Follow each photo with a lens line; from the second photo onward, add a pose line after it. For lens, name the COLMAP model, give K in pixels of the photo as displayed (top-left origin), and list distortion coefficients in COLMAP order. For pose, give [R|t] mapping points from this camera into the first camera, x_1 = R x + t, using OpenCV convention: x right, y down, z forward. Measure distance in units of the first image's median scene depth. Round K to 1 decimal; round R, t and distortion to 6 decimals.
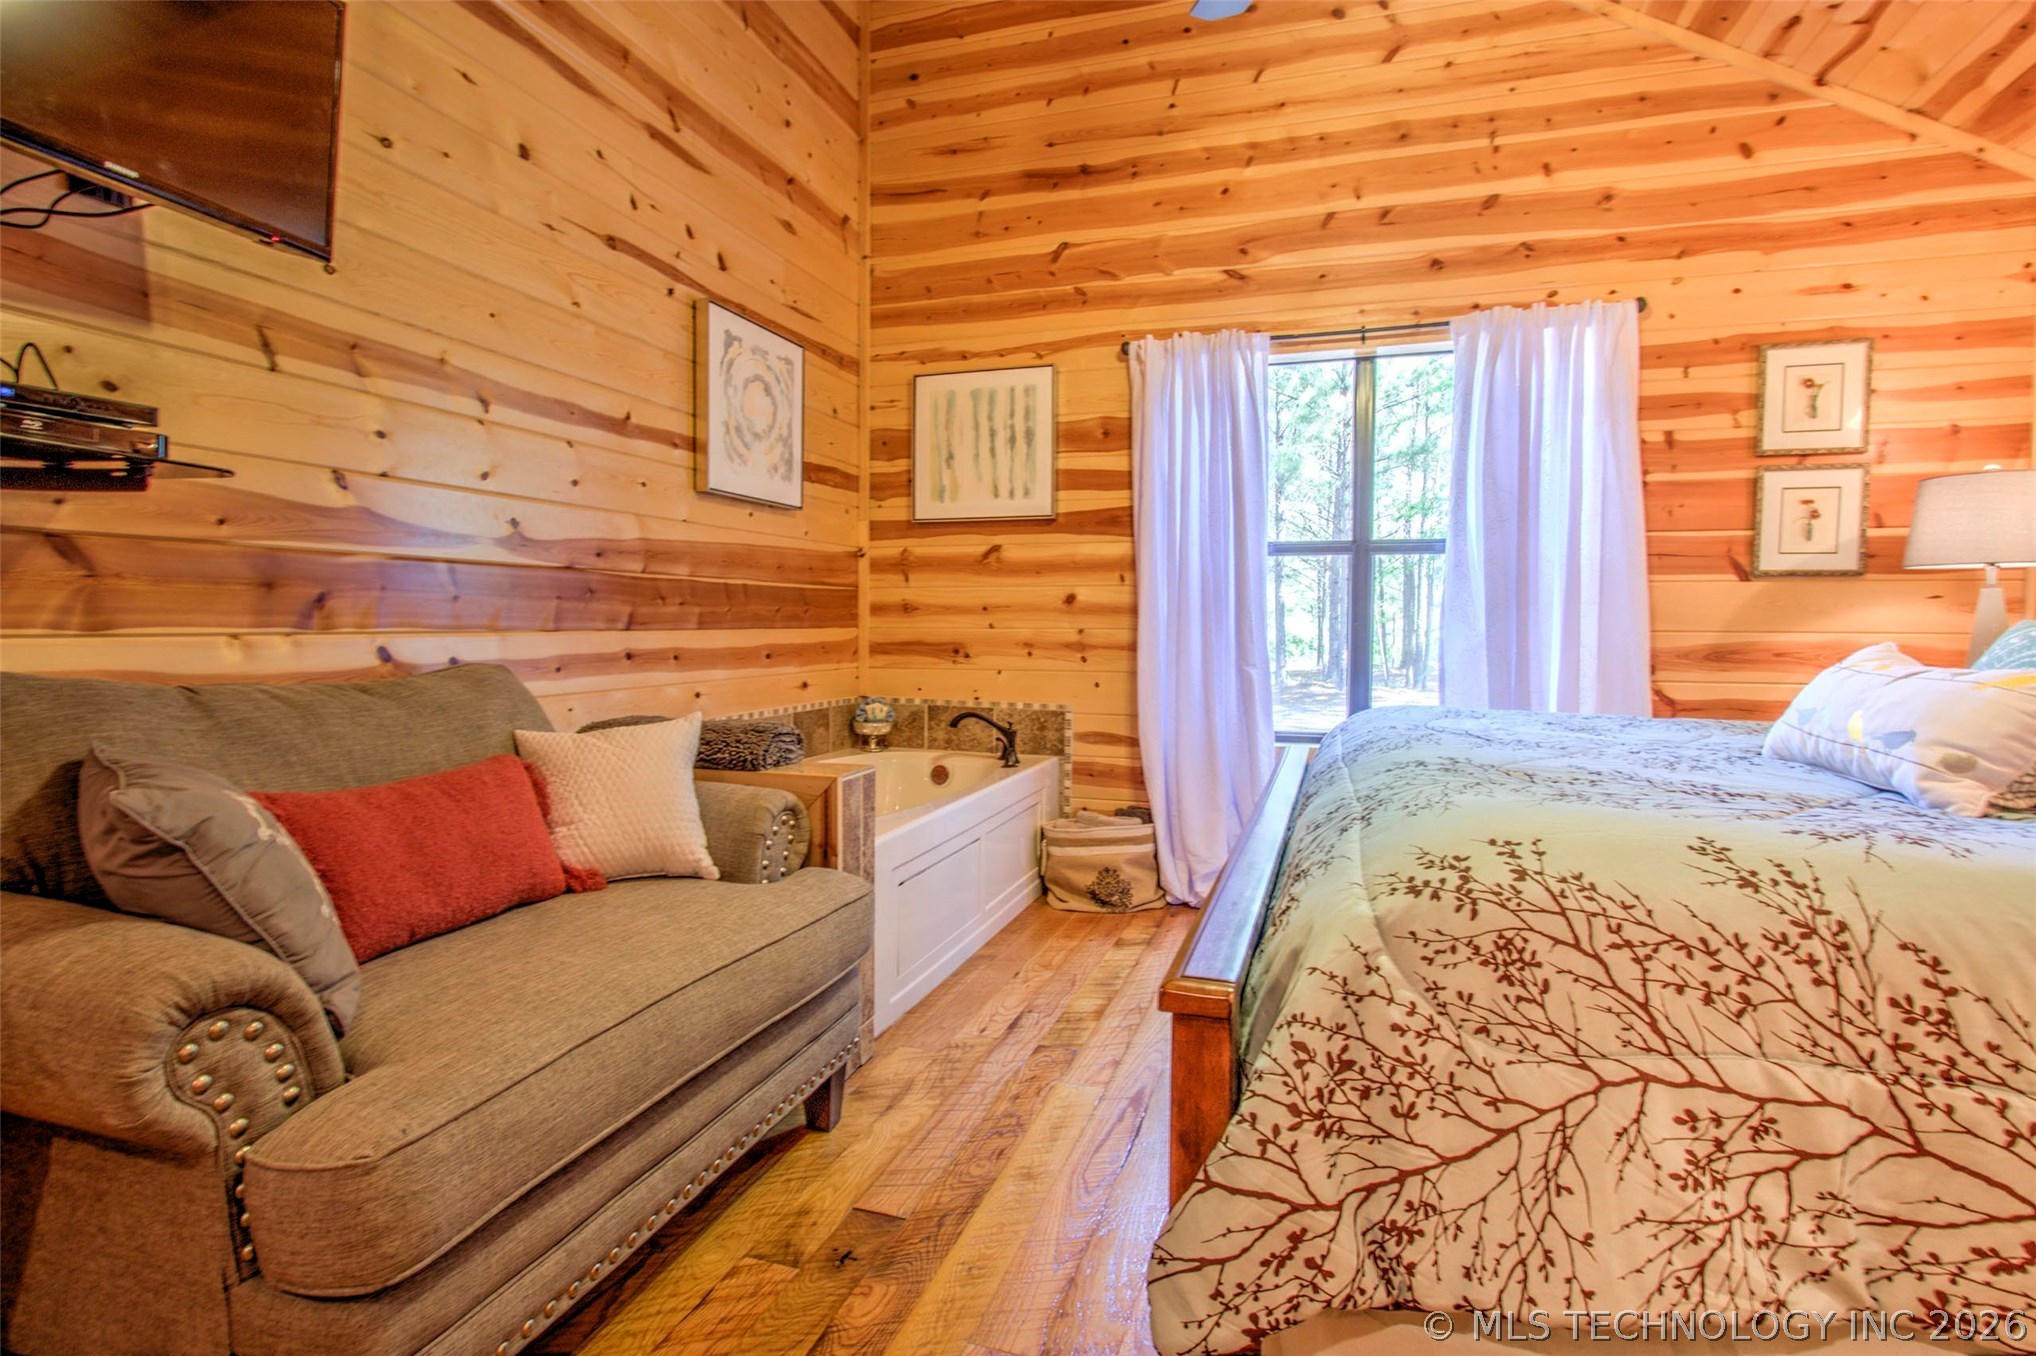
lens RADIAL K [[1048.0, 0, 1015.3], [0, 1048.0, 675.5], [0, 0, 1]] dist [-0.018962, 0.003832]
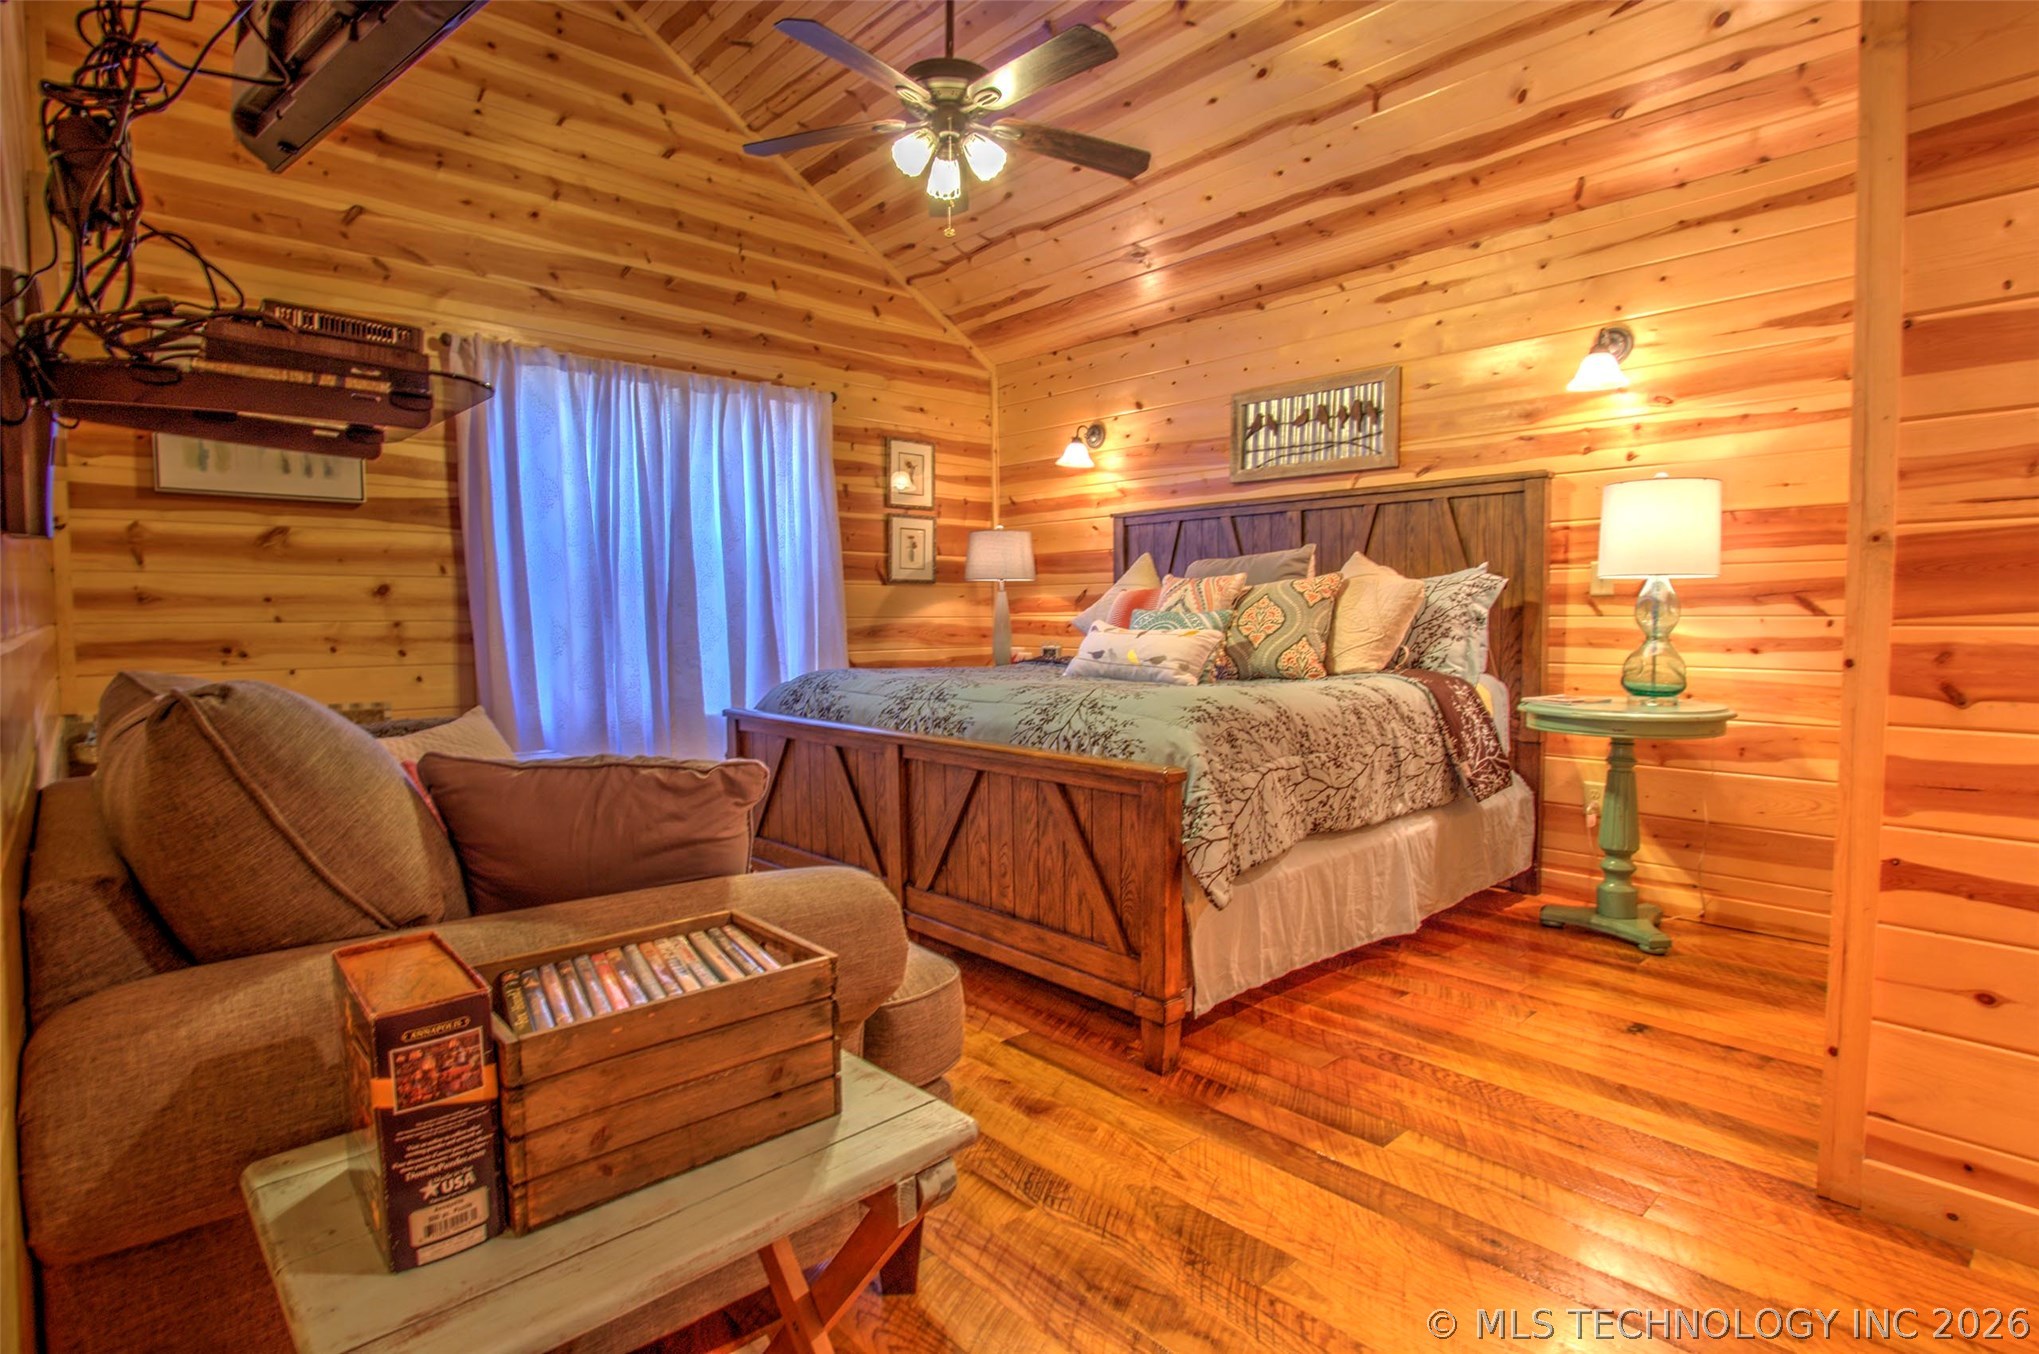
lens RADIAL K [[1049.6, 0, 1020.1], [0, 1049.6, 679.7], [0, 0, 1]] dist [-0.018962, 0.003832]
pose [[0.472922, -0.061012, 0.878989, -0.612297], [0.050145, 0.997847, 0.042283, -0.004079], [-0.879676, 0.024080, 0.474963, 0.063397]]
